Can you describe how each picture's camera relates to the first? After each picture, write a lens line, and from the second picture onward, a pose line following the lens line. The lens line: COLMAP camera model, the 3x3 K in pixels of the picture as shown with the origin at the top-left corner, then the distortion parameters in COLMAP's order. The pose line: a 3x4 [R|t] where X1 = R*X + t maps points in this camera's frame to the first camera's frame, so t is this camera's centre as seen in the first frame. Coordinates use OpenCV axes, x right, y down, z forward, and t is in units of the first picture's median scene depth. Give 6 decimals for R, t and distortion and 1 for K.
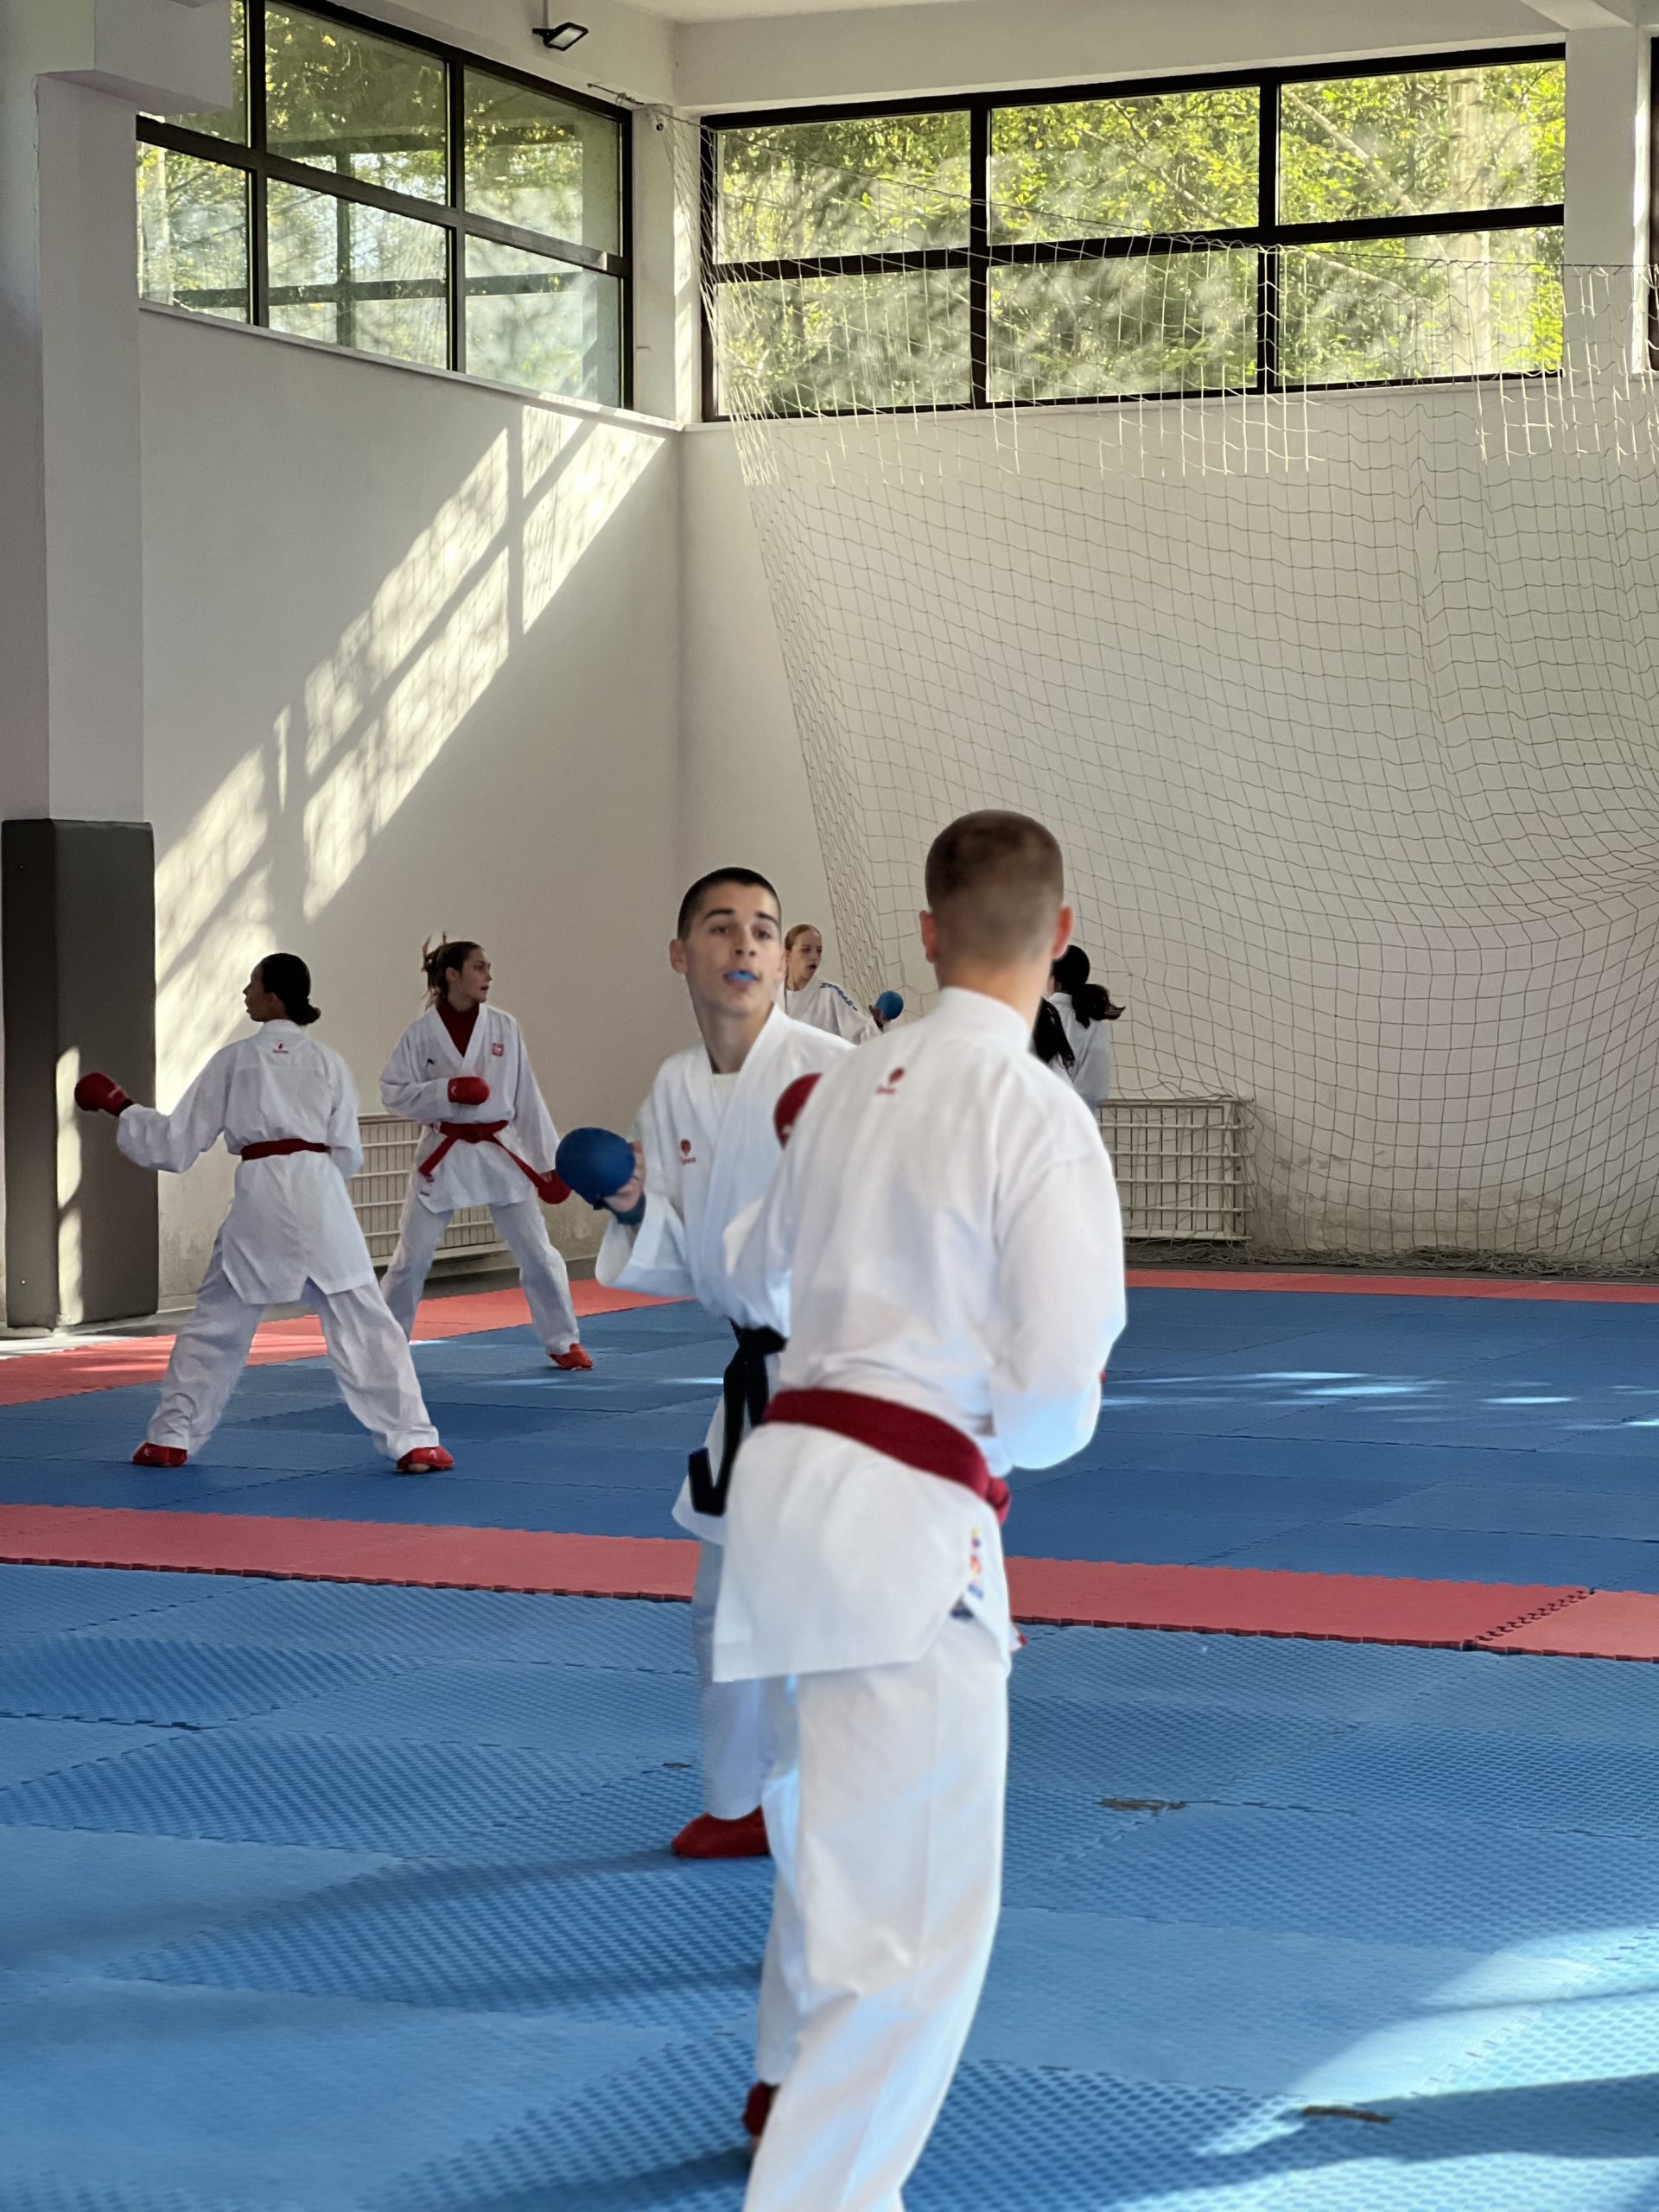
lens RADIAL K [[4926.5, 0, 755.0], [0, 4926.5, 1100.6], [0, 0, 1]] dist [0.201539, 0.000000]
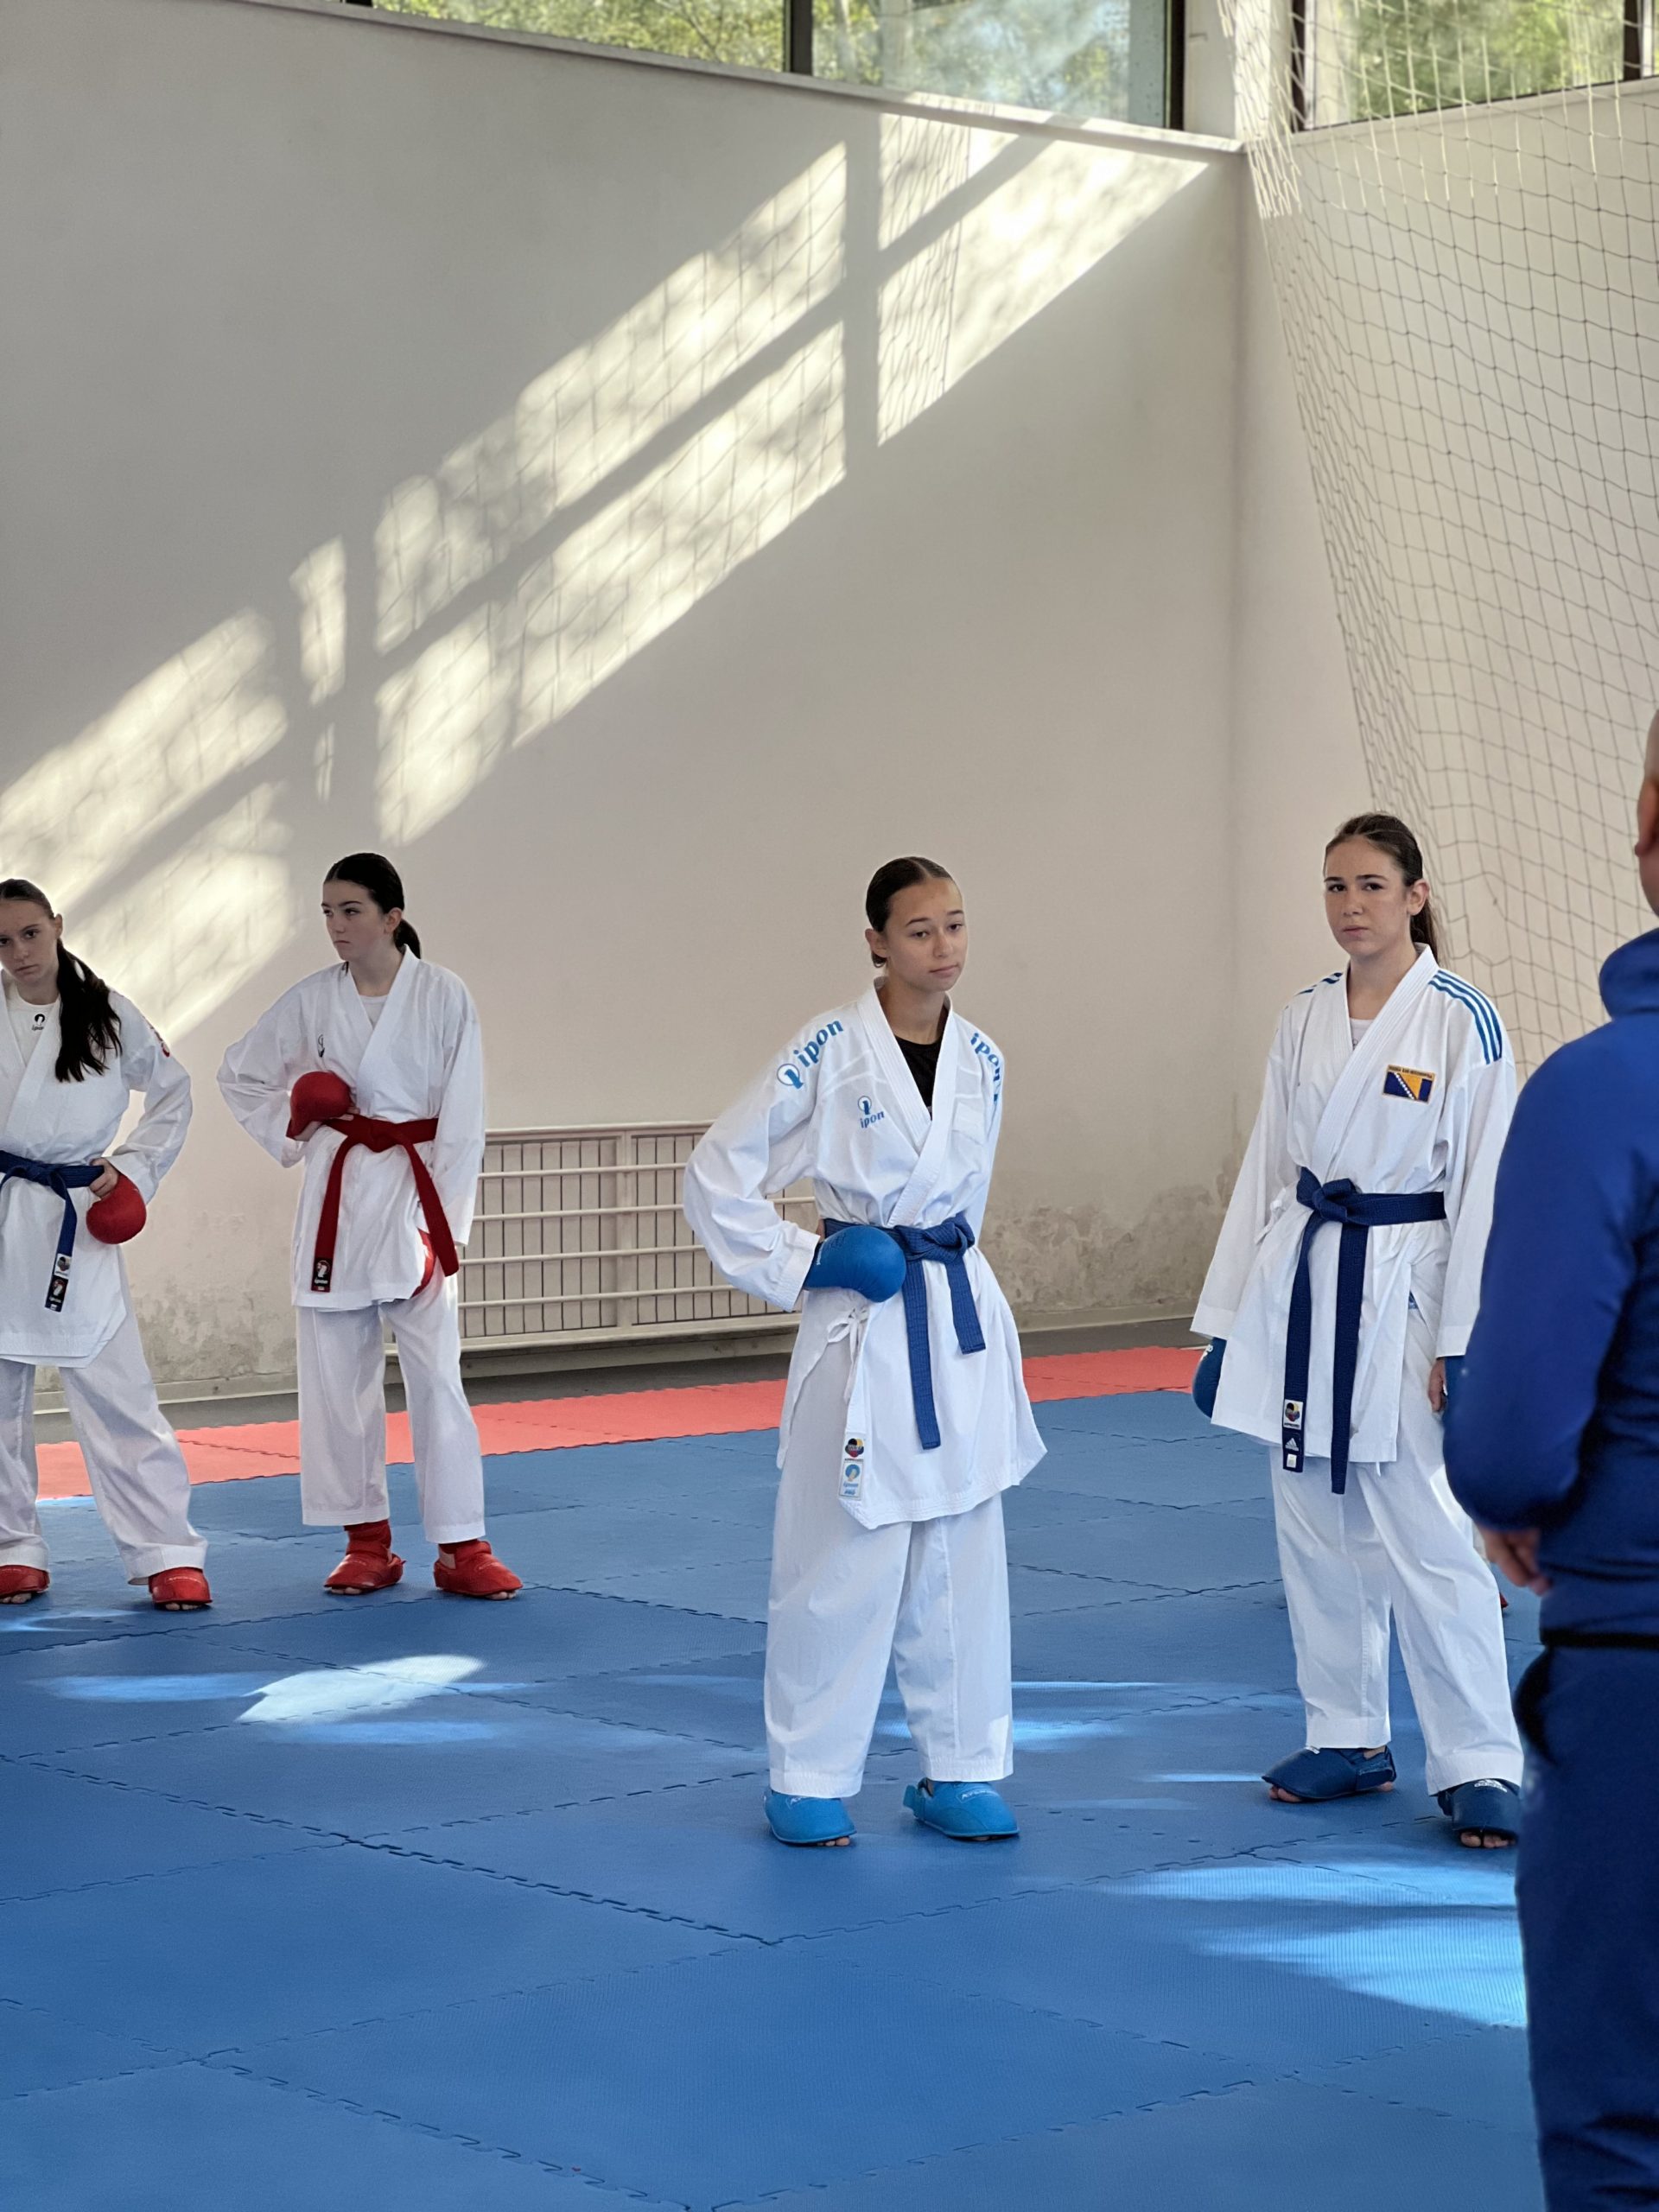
lens RADIAL K [[4926.5, 0, 827.1], [0, 4926.5, 1099.5], [0, 0, 1]] dist [0.201539, 0.000000]
pose [[0.913691, 0.022325, -0.405797, 0.231319], [-0.017274, 0.999721, 0.016106, -0.013137], [0.406043, -0.007706, 0.913821, 0.355586]]
